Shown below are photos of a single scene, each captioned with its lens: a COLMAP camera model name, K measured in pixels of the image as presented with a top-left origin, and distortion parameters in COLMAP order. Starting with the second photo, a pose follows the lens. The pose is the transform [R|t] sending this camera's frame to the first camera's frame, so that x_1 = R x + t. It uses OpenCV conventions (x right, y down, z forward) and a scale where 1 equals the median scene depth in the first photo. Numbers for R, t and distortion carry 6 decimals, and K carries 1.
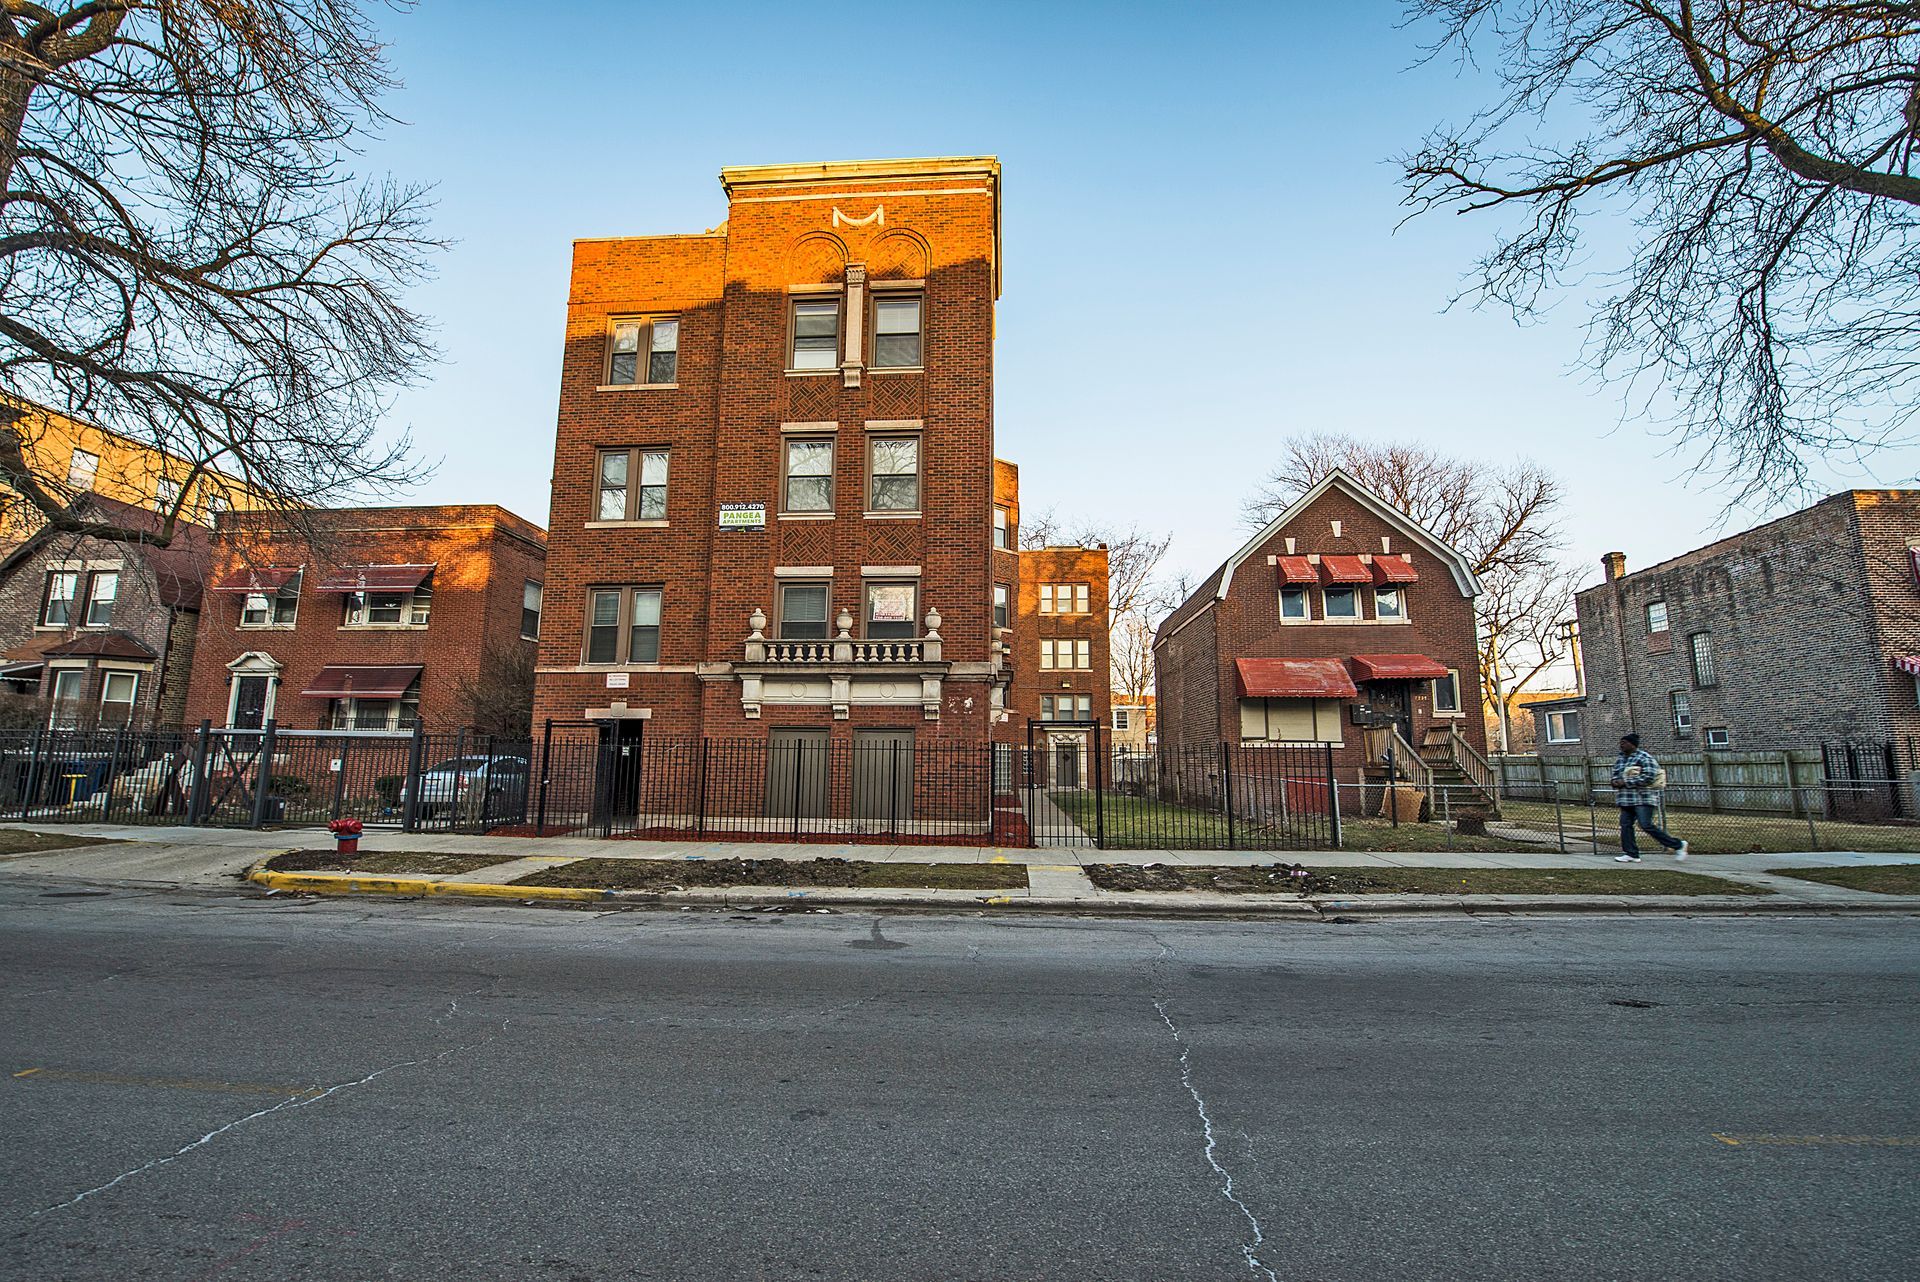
lens RADIAL K [[767.5, 0, 952.2], [0, 767.5, 642.4], [0, 0, 1]] dist [-0.013831, -0.003374]
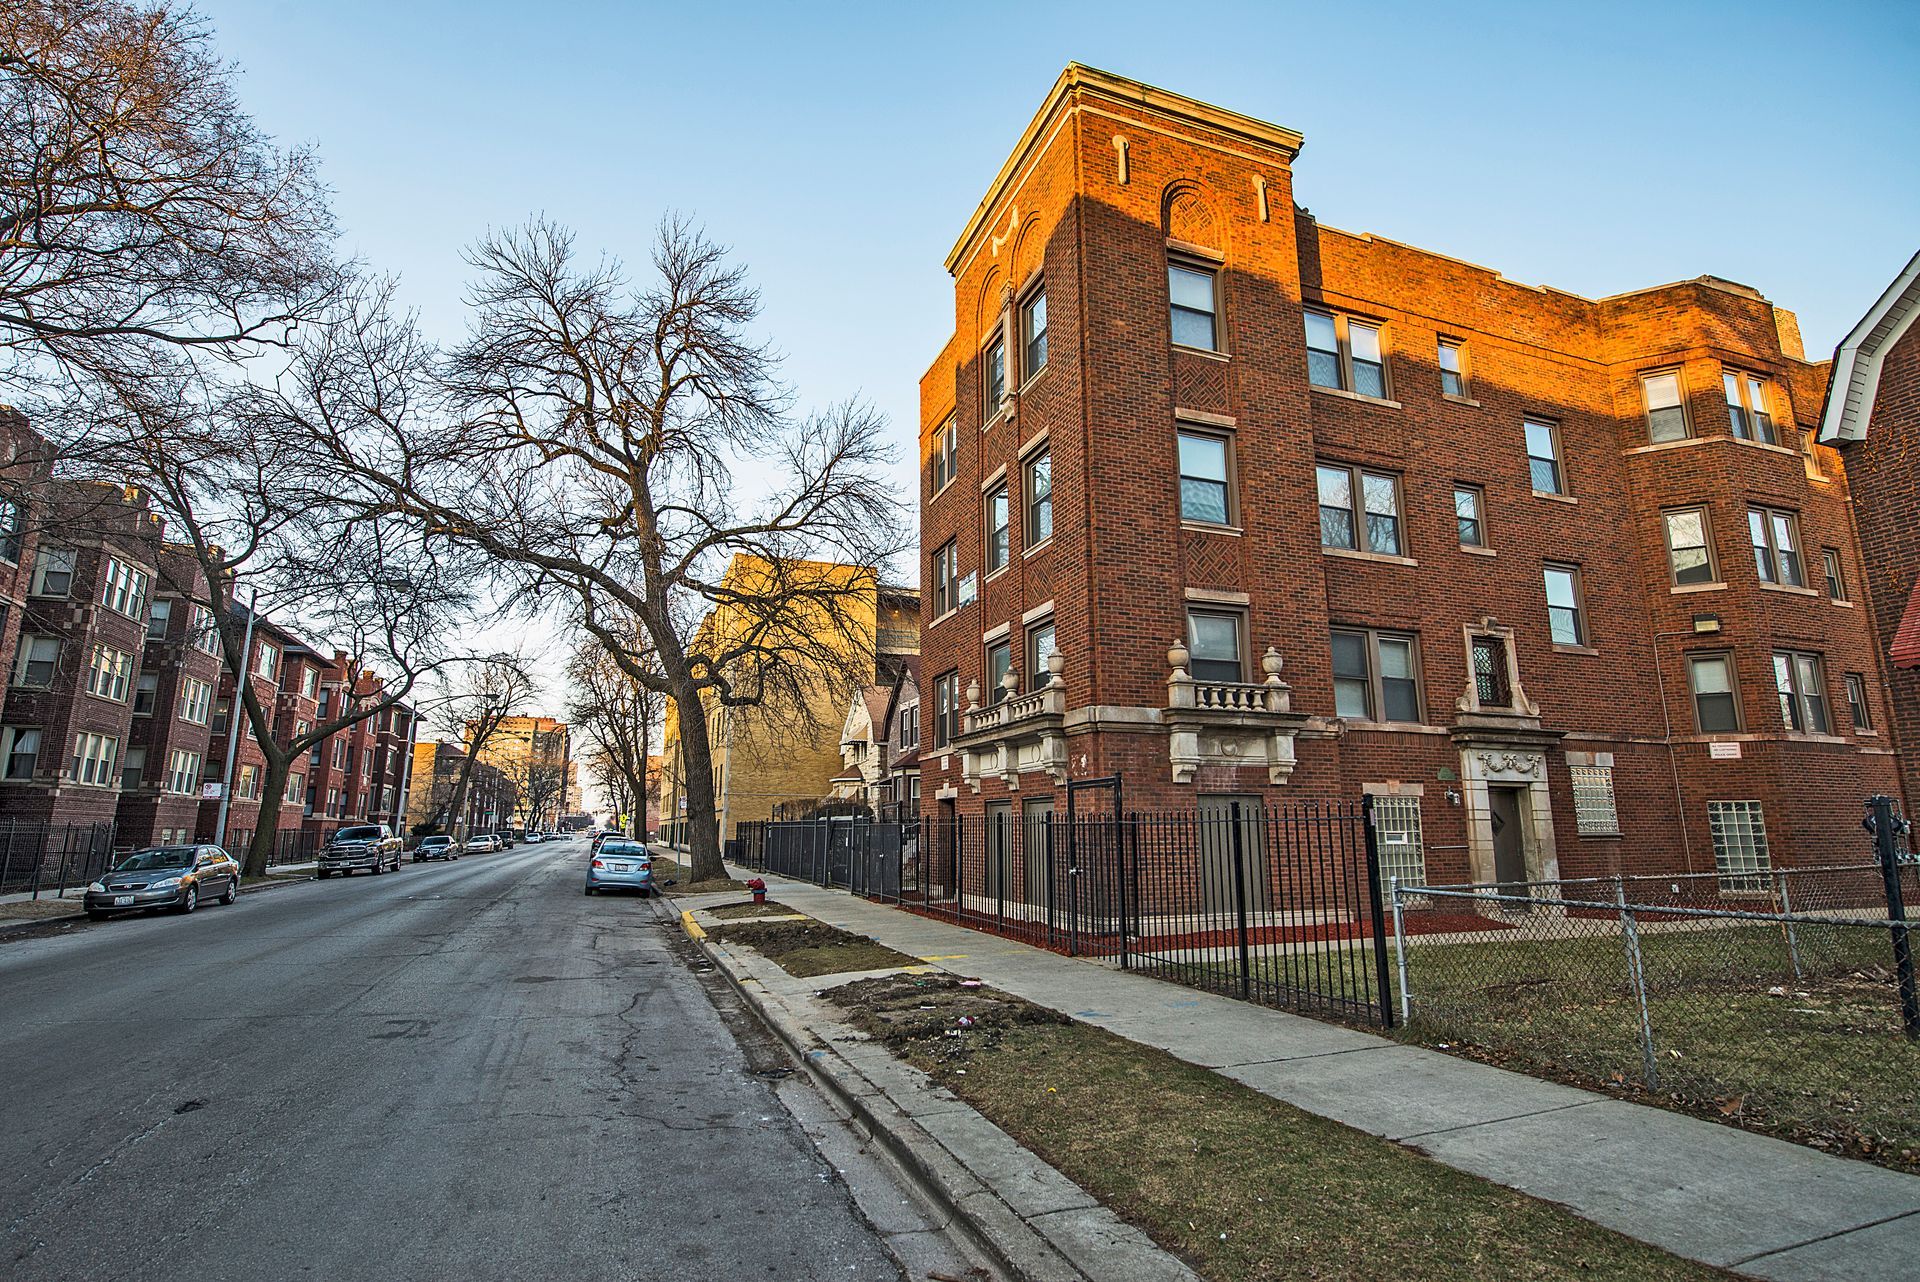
lens RADIAL K [[934.3, 0, 945.5], [0, 934.3, 646.6], [0, 0, 1]] dist [-0.009090, -0.000875]
pose [[0.411246, -0.185047, -0.892544, 0.767568], [0.142355, 0.980201, -0.137630, 0.069668], [0.900340, -0.070458, 0.429446, 0.440192]]
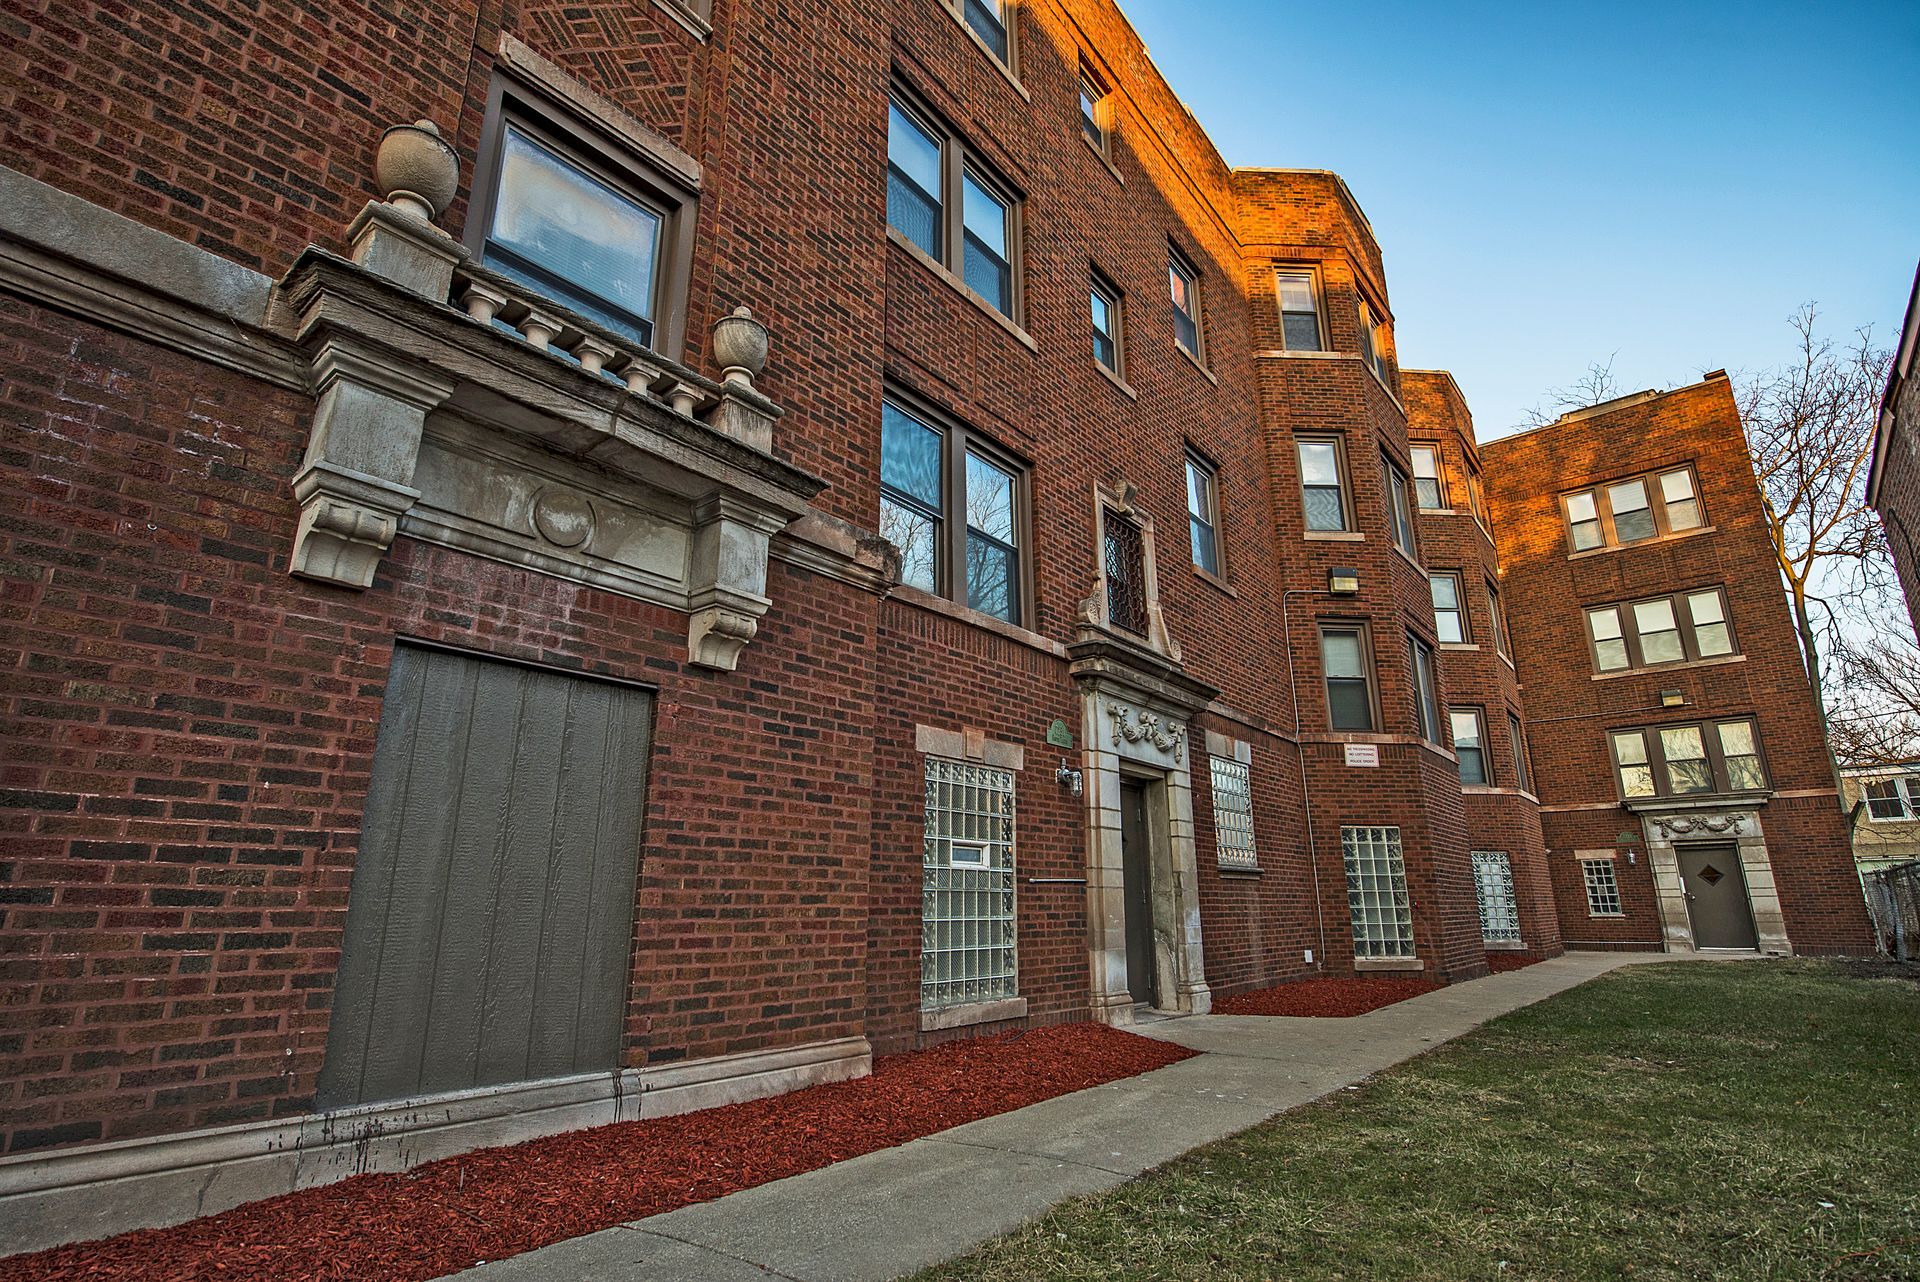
lens RADIAL K [[920.3, 0, 950.1], [0, 920.3, 641.6], [0, 0, 1]] dist [-0.003535, -0.006568]
pose [[0.809713, -0.171560, -0.561188, 0.296404], [0.097113, 0.982300, -0.160177, 0.170628], [0.578735, 0.075198, 0.812041, 0.915450]]
